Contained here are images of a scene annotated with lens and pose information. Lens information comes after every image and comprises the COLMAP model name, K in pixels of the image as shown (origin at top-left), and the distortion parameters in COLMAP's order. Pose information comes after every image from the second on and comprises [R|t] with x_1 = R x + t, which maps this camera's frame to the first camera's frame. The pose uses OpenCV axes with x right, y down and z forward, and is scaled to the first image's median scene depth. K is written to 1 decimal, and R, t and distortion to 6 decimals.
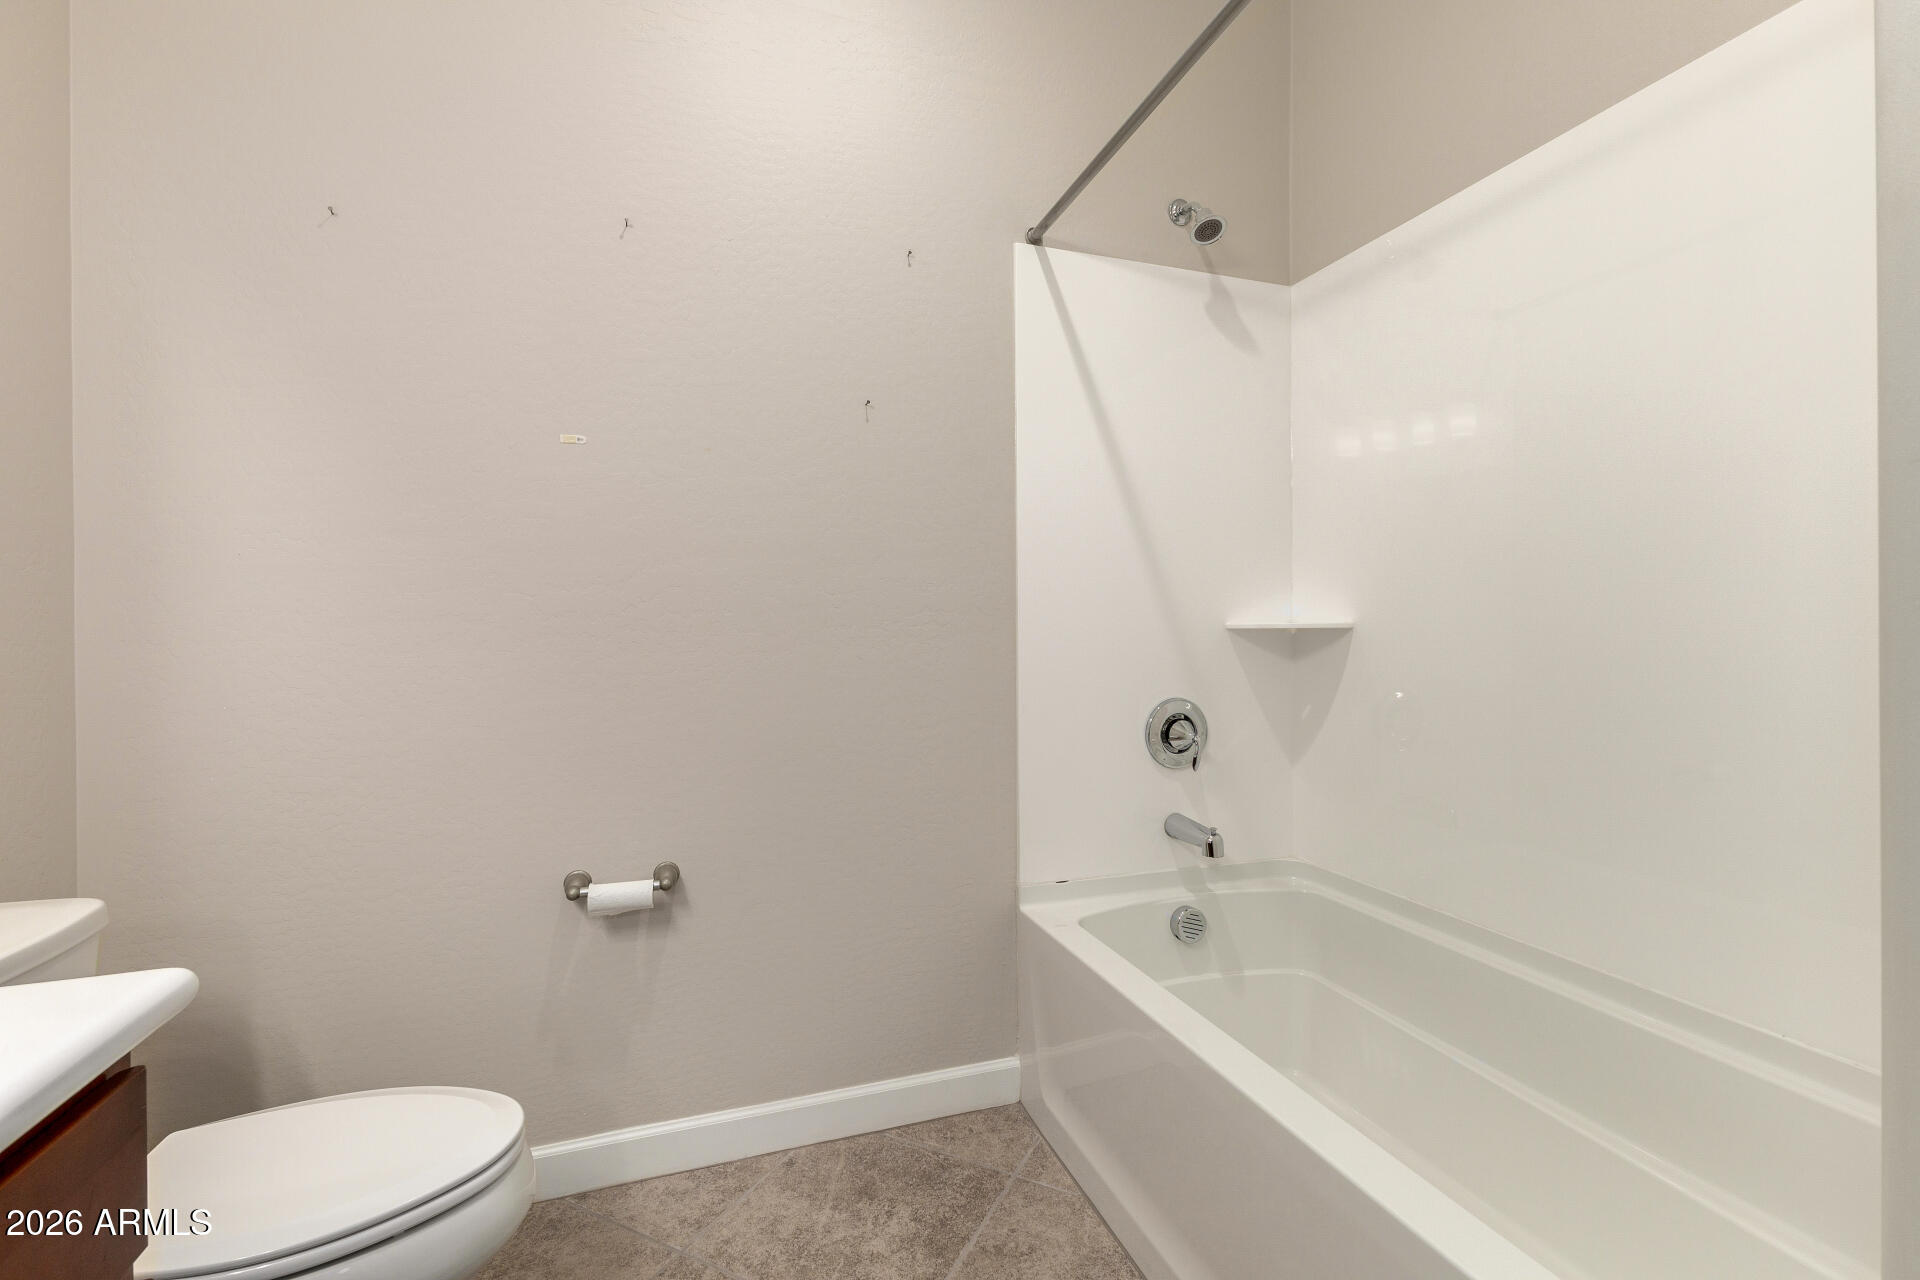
lens RADIAL K [[827.5, 0, 960.8], [0, 827.5, 635.2], [0, 0, 1]] dist [0.012053, -0.002803]
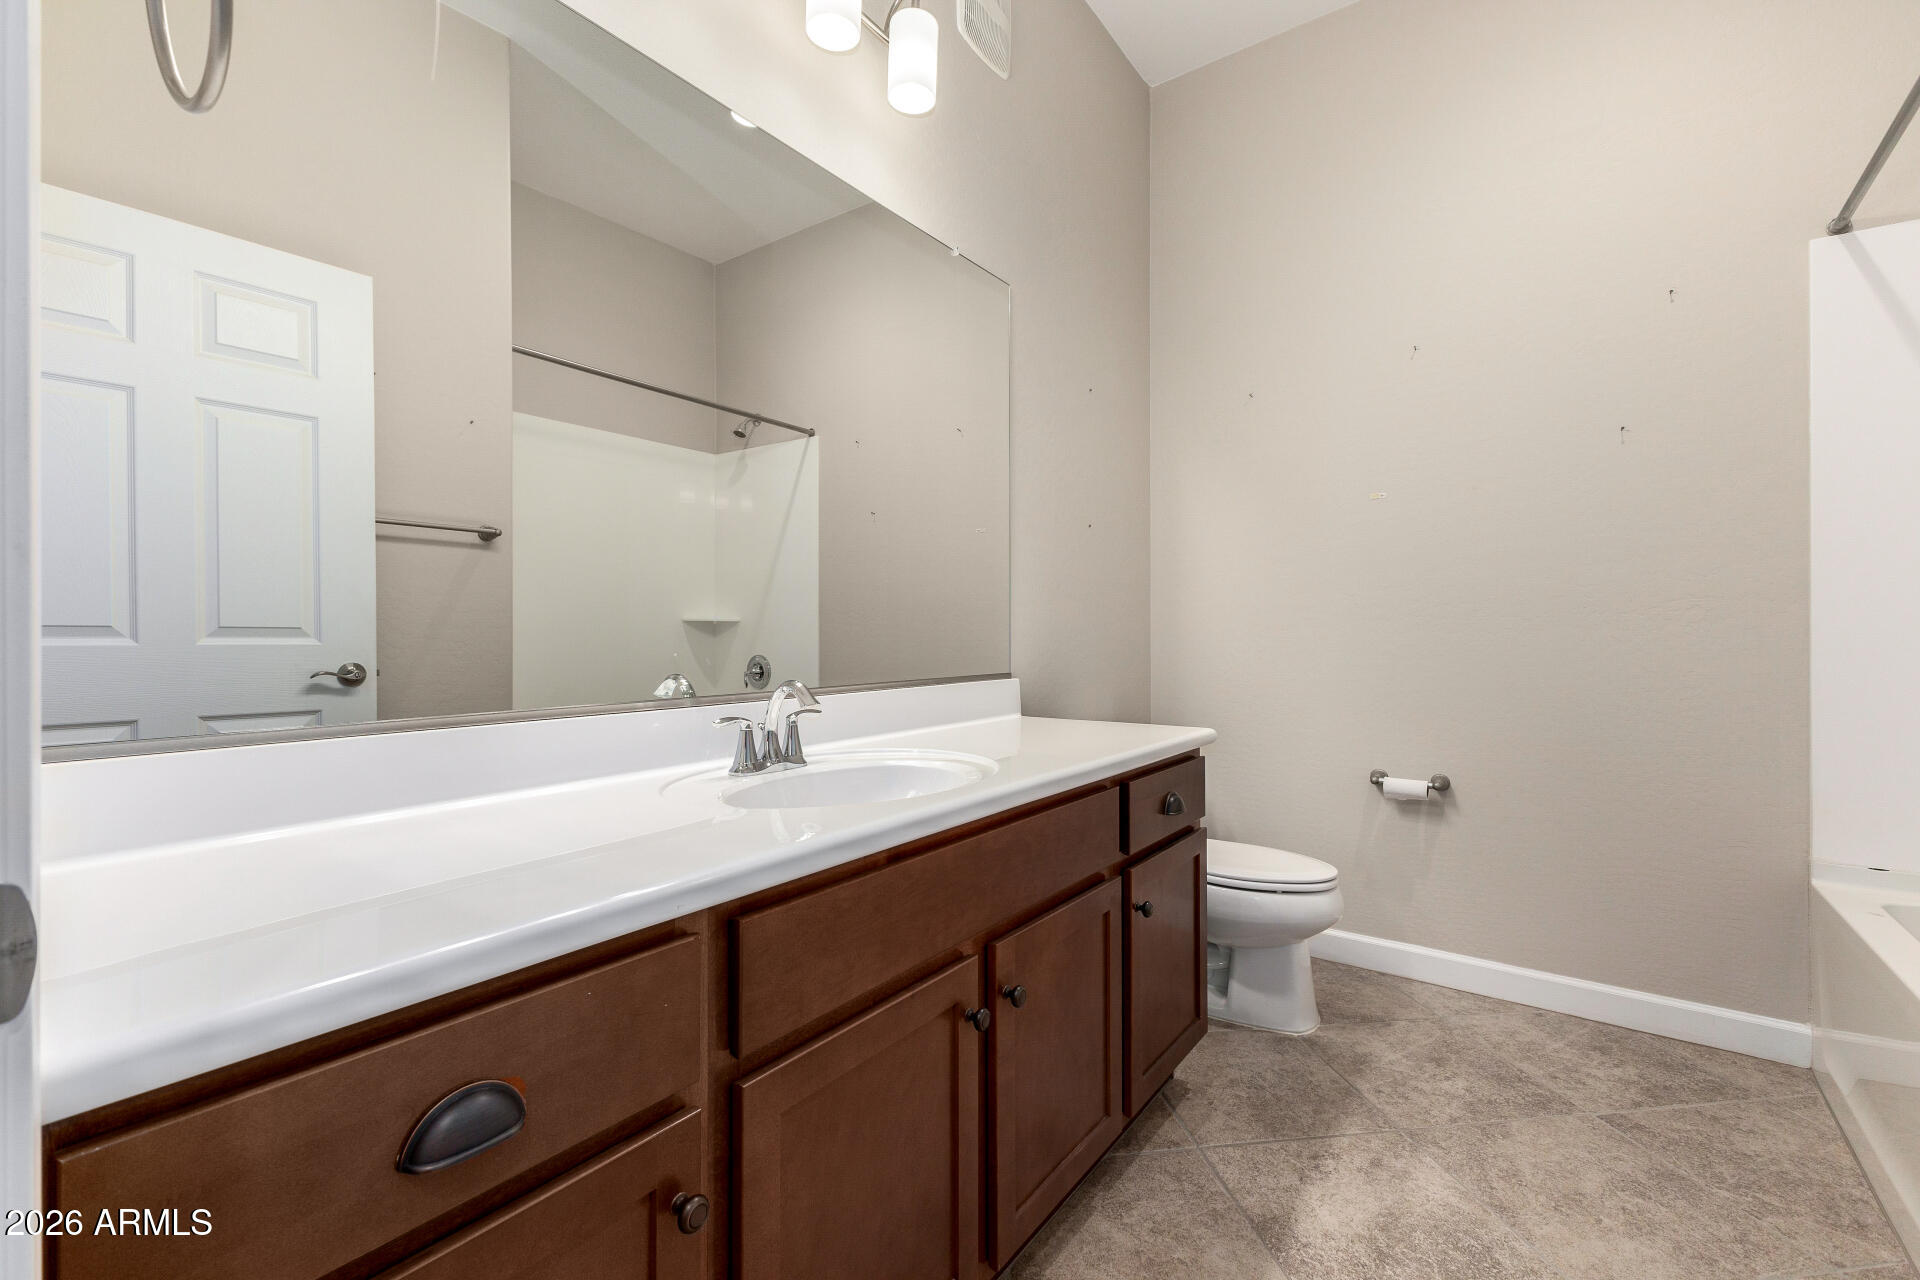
lens RADIAL K [[827.5, 0, 956.8], [0, 827.5, 626.2], [0, 0, 1]] dist [0.012053, -0.002803]
pose [[0.575175, 0.005520, -0.818012, 0.355343], [-0.002998, 0.999985, 0.004641, 0.008170], [0.818025, -0.000217, 0.575183, -0.545474]]
